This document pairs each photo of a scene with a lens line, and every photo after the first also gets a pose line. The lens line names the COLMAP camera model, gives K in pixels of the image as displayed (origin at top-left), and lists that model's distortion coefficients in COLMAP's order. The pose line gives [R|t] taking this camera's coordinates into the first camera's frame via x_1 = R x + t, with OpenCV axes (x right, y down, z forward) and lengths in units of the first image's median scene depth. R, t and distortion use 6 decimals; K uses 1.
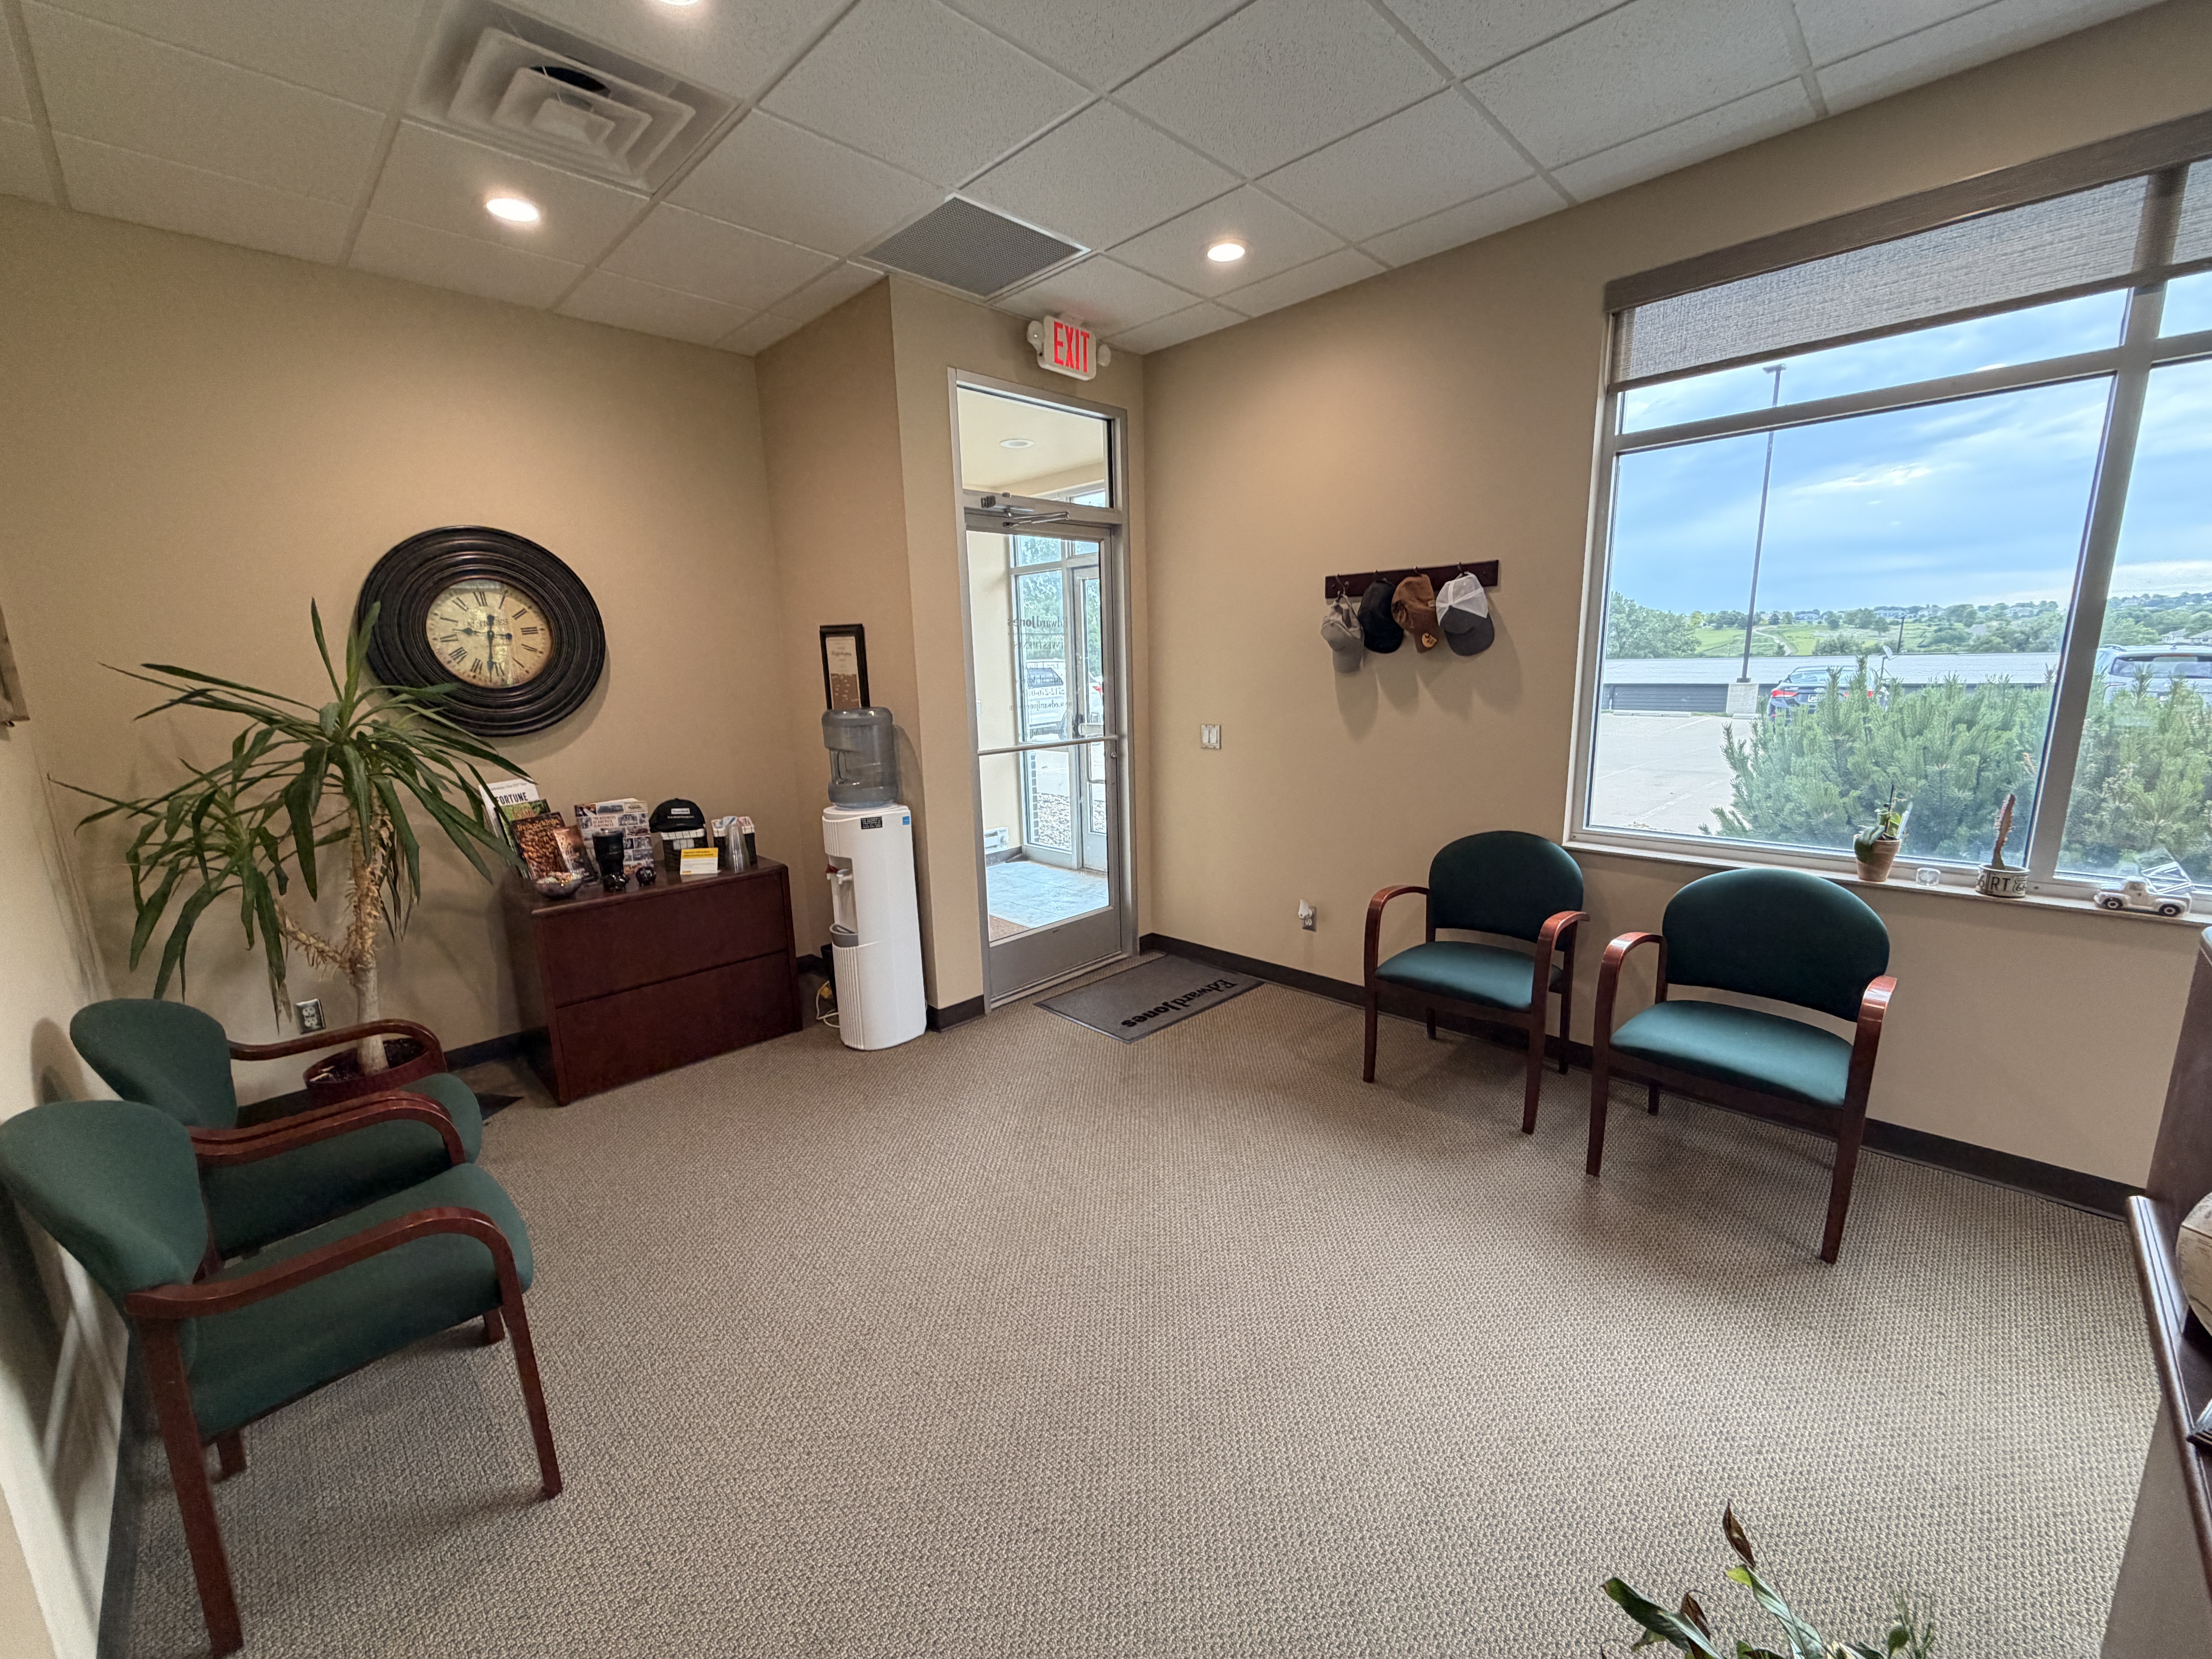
lens RADIAL K [[881.0, 0, 1099.4], [0, 881.0, 831.1], [0, 0, 1]] dist [0.000531, -0.000347]
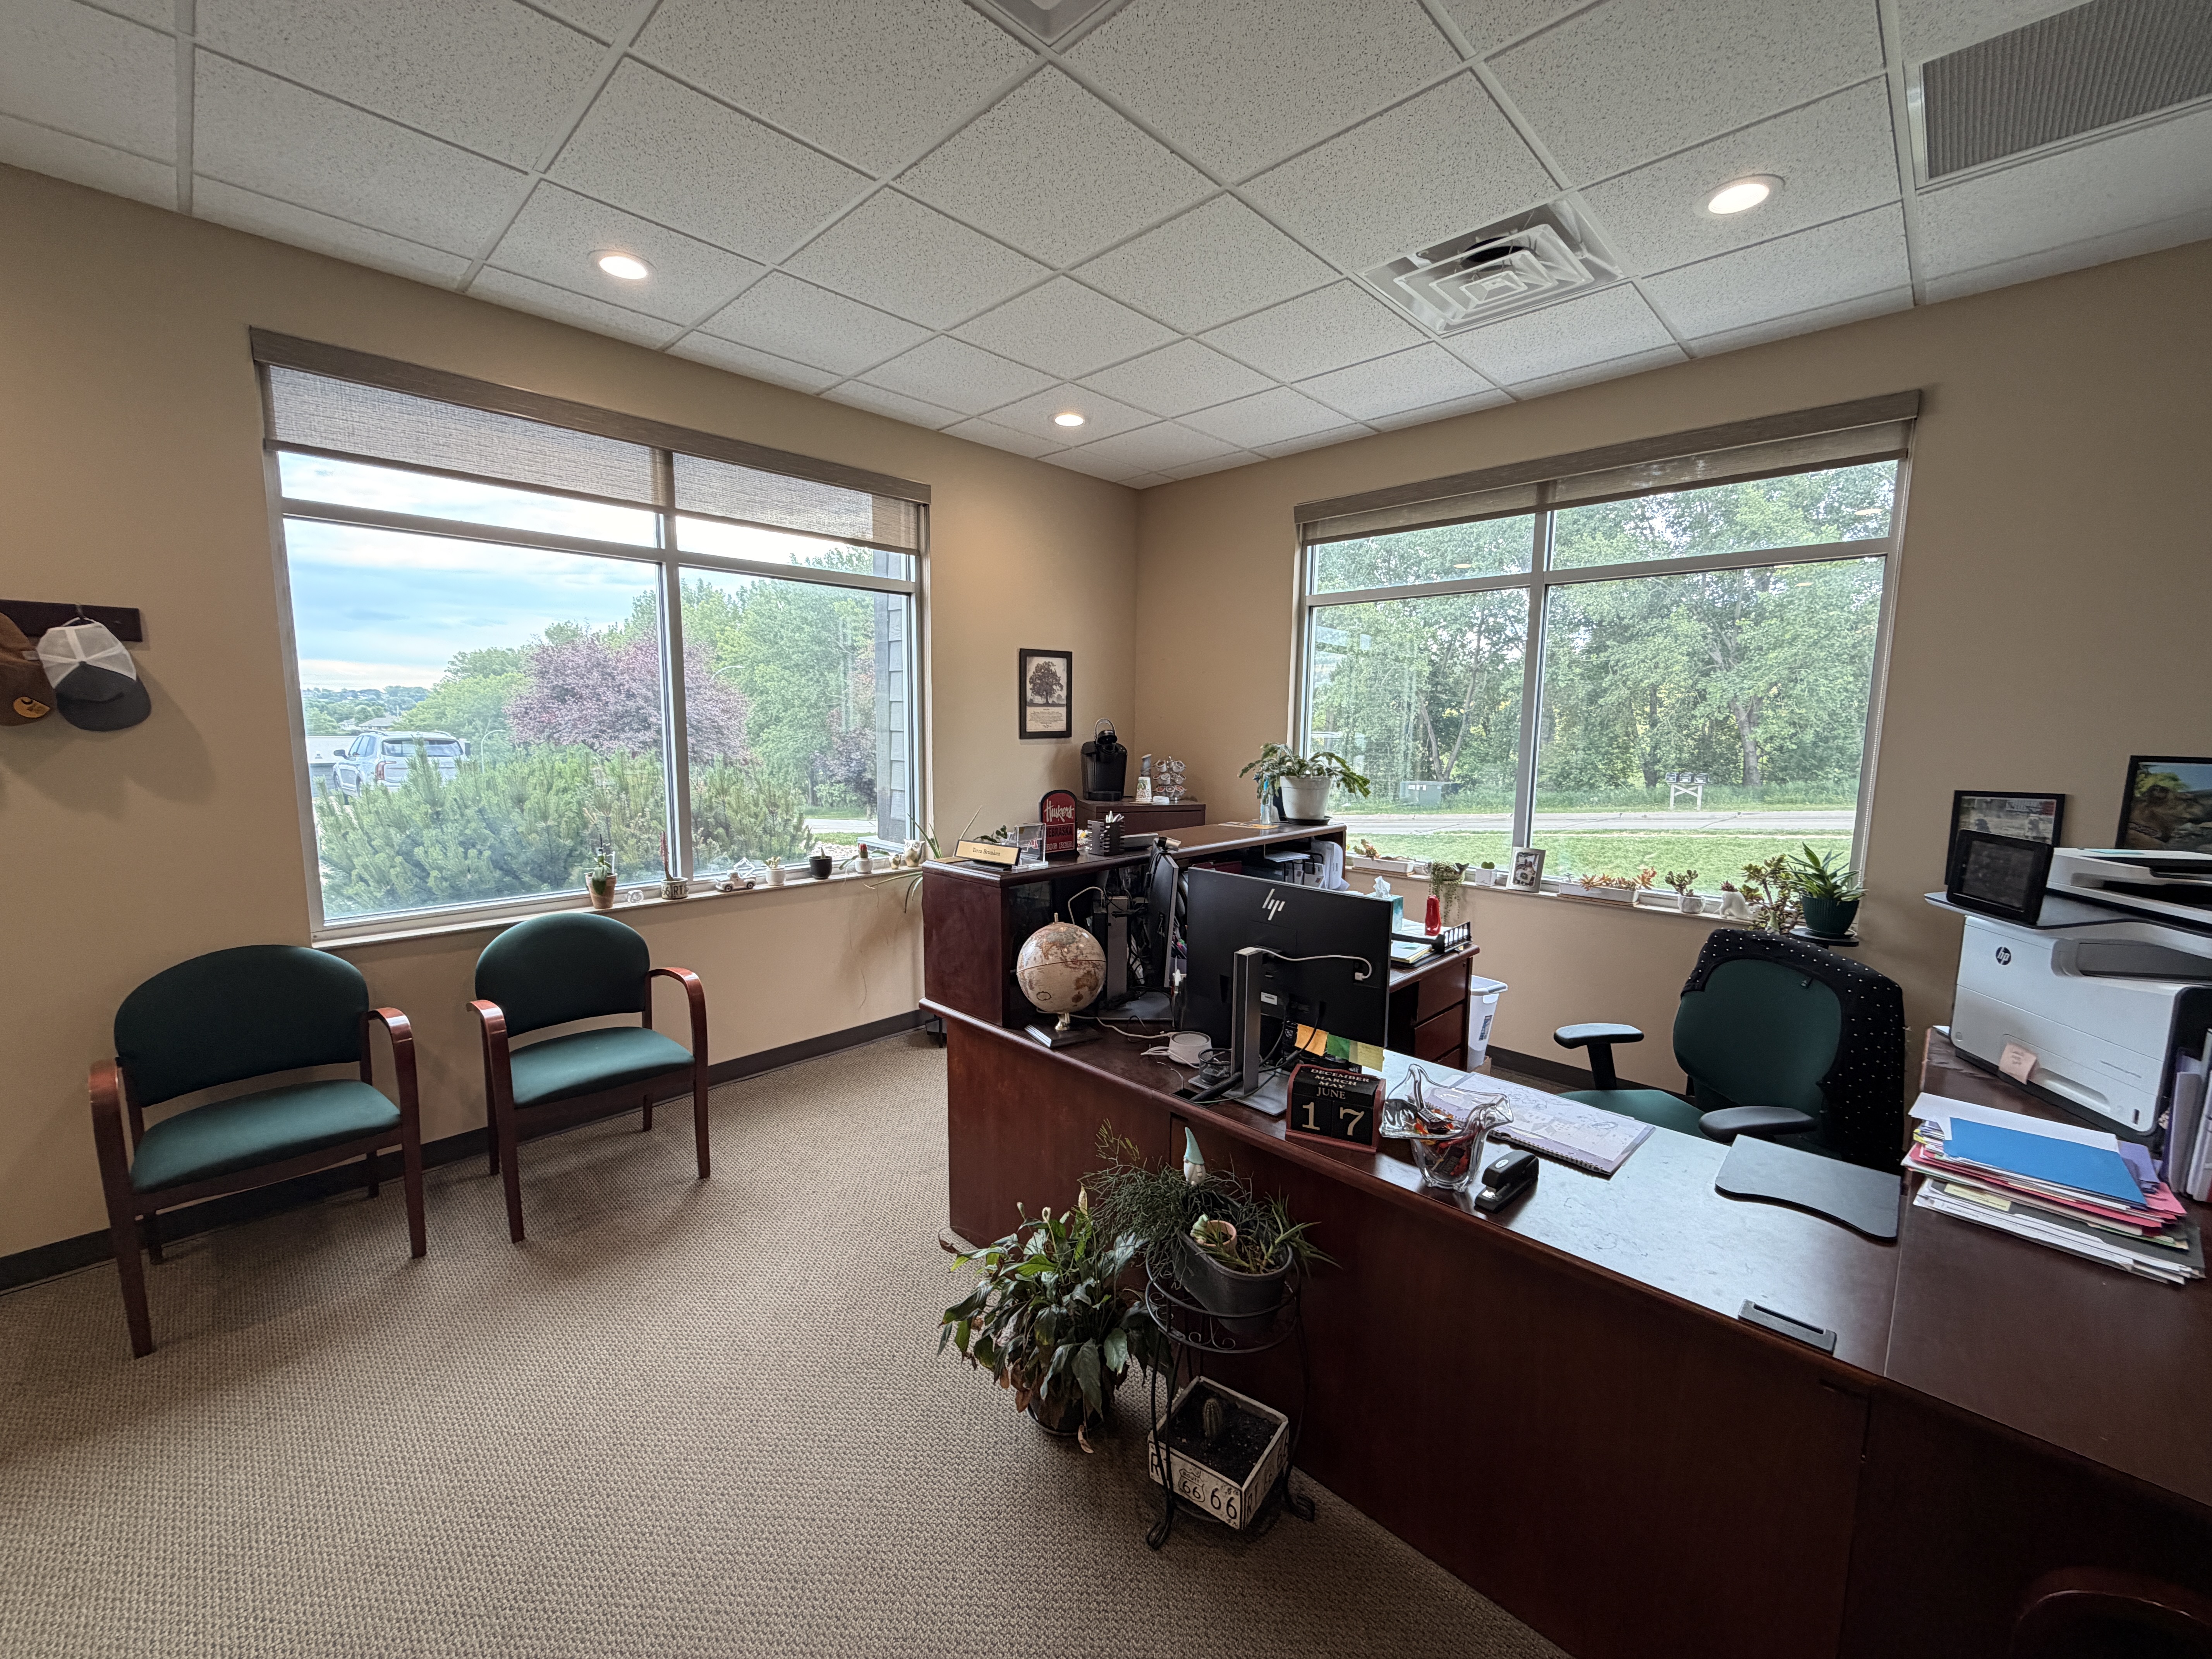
lens RADIAL K [[881.0, 0, 1099.4], [0, 881.0, 831.1], [0, 0, 1]] dist [0.000531, -0.000347]
pose [[-0.006960, -0.095431, 0.995412, -0.331444], [0.186609, 0.977825, 0.095050, -0.034130], [-0.982410, 0.186414, 0.011002, 0.197906]]
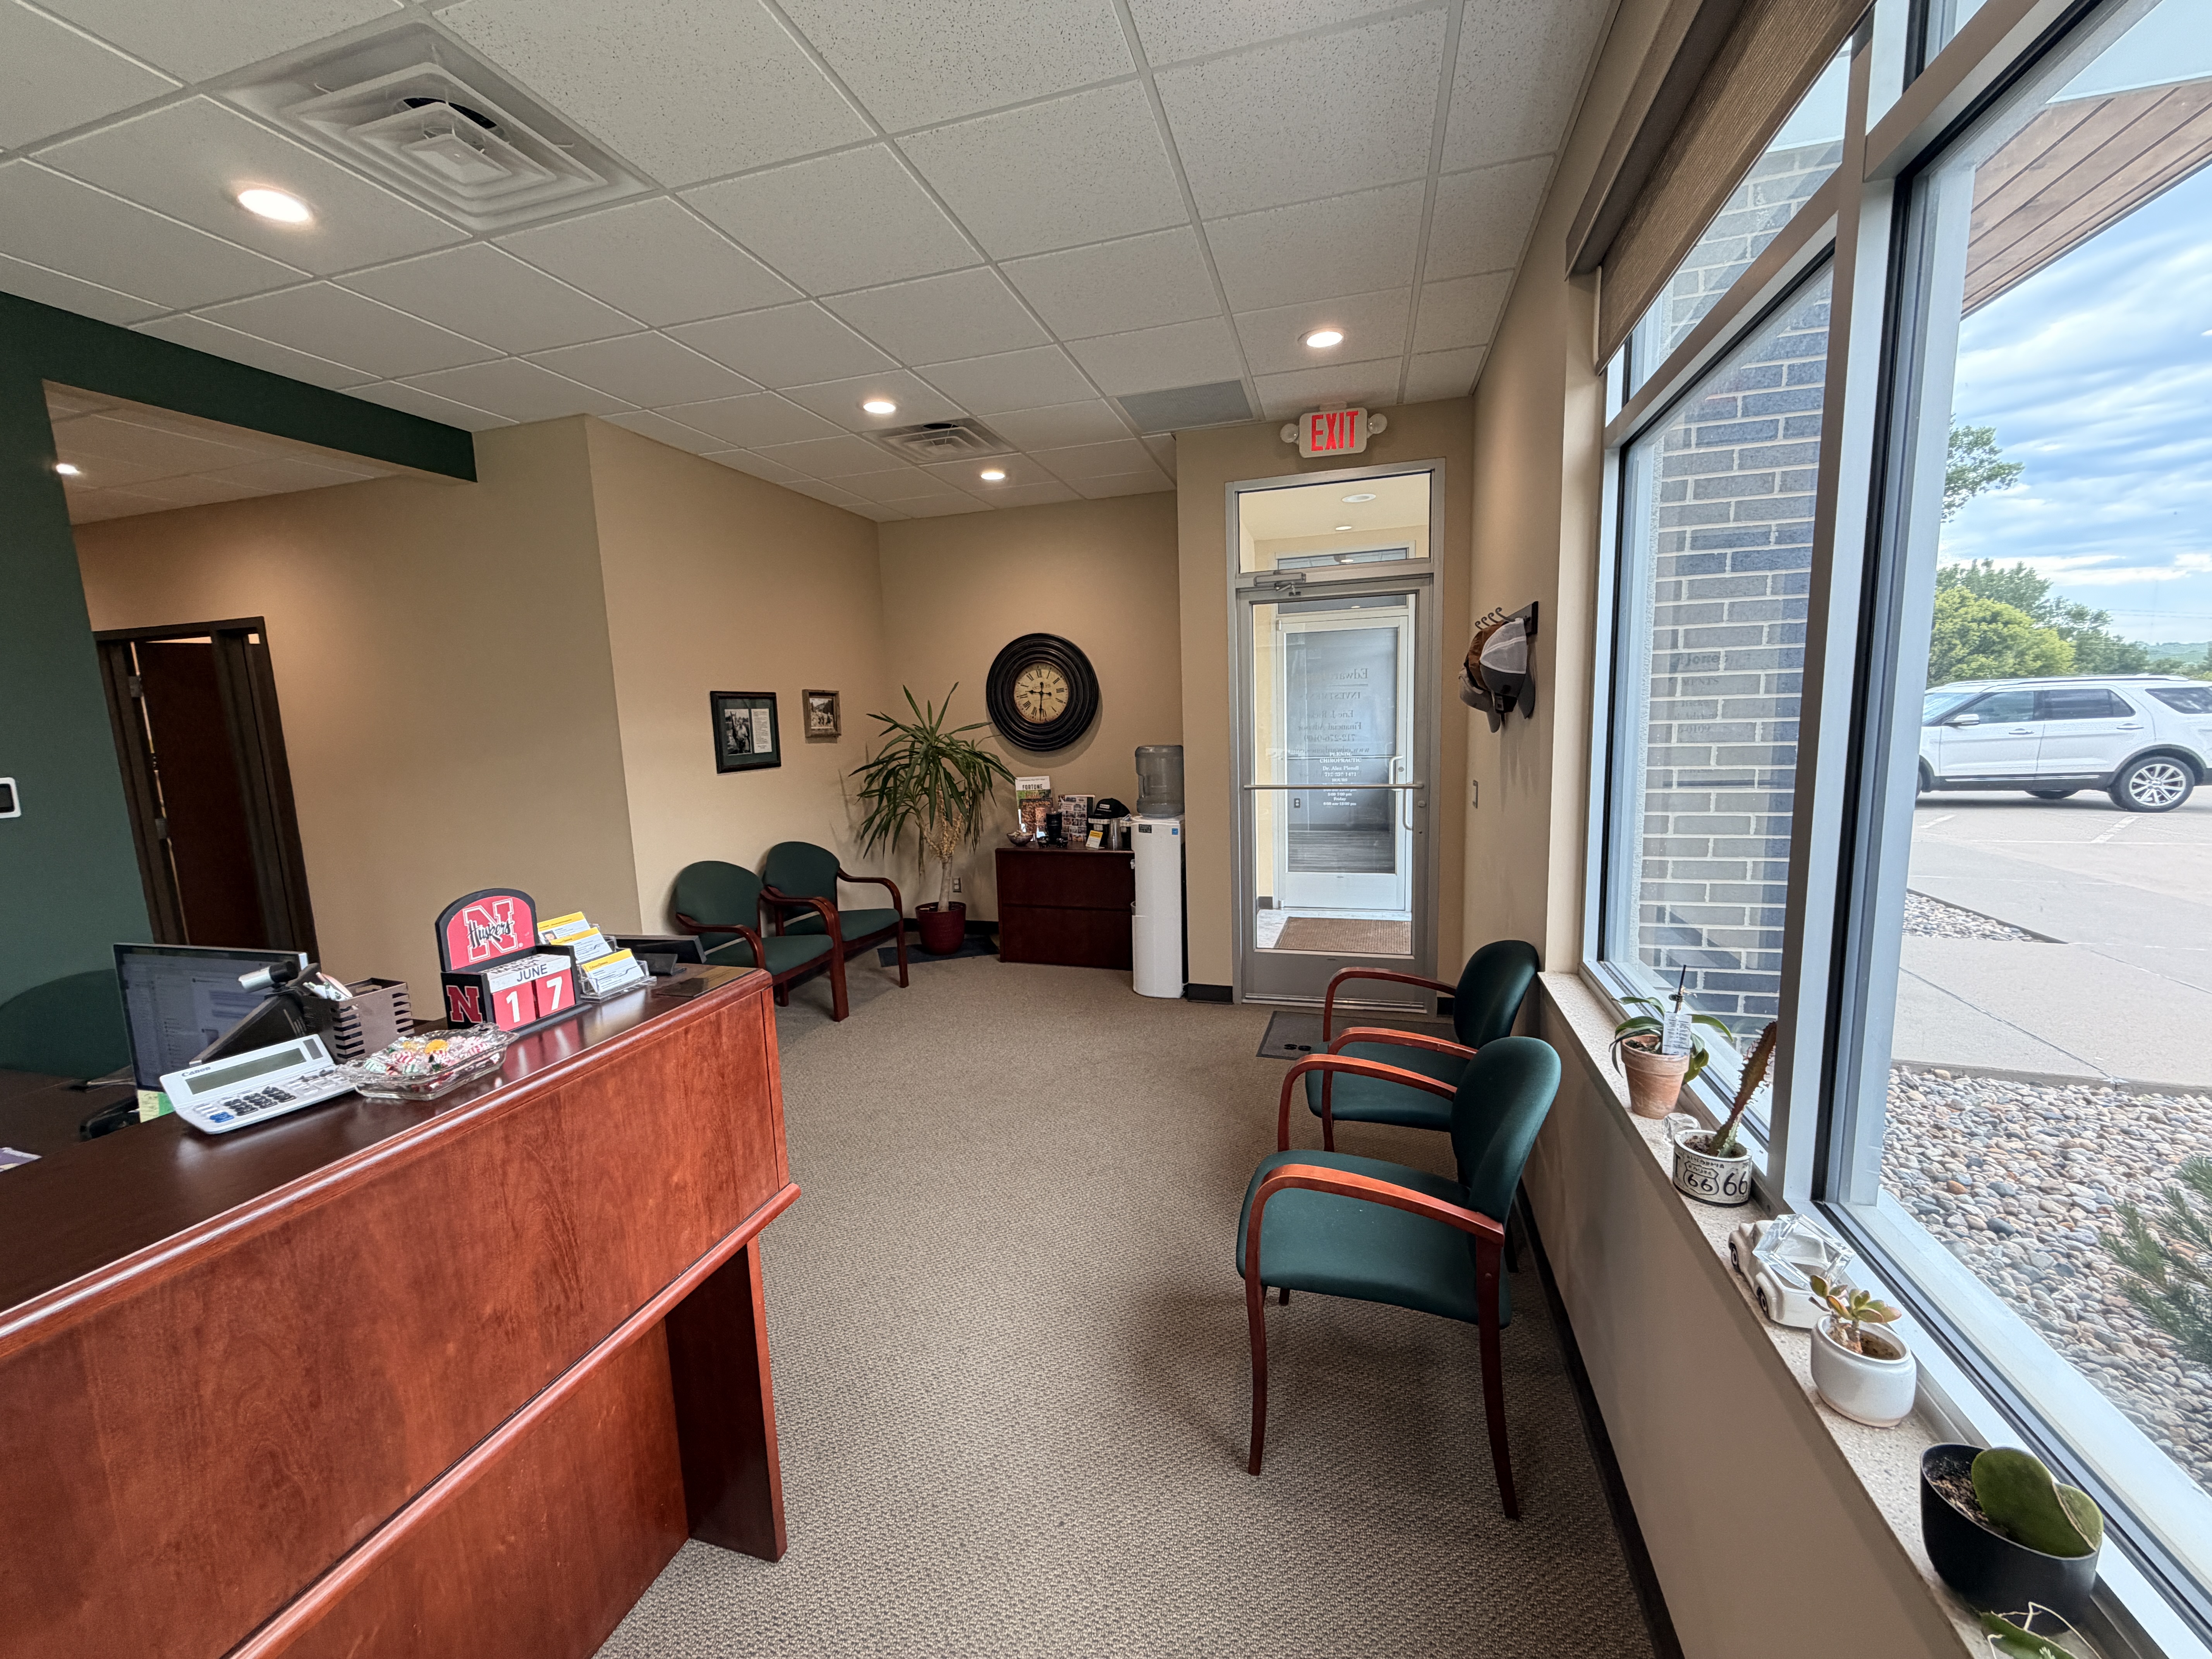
lens RADIAL K [[881.0, 0, 1099.4], [0, 881.0, 831.1], [0, 0, 1]] dist [0.000531, -0.000347]
pose [[0.473124, 0.135335, -0.870539, 0.974459], [-0.148762, 0.986214, 0.072469, -0.101642], [0.868346, 0.095216, 0.486734, 0.287337]]
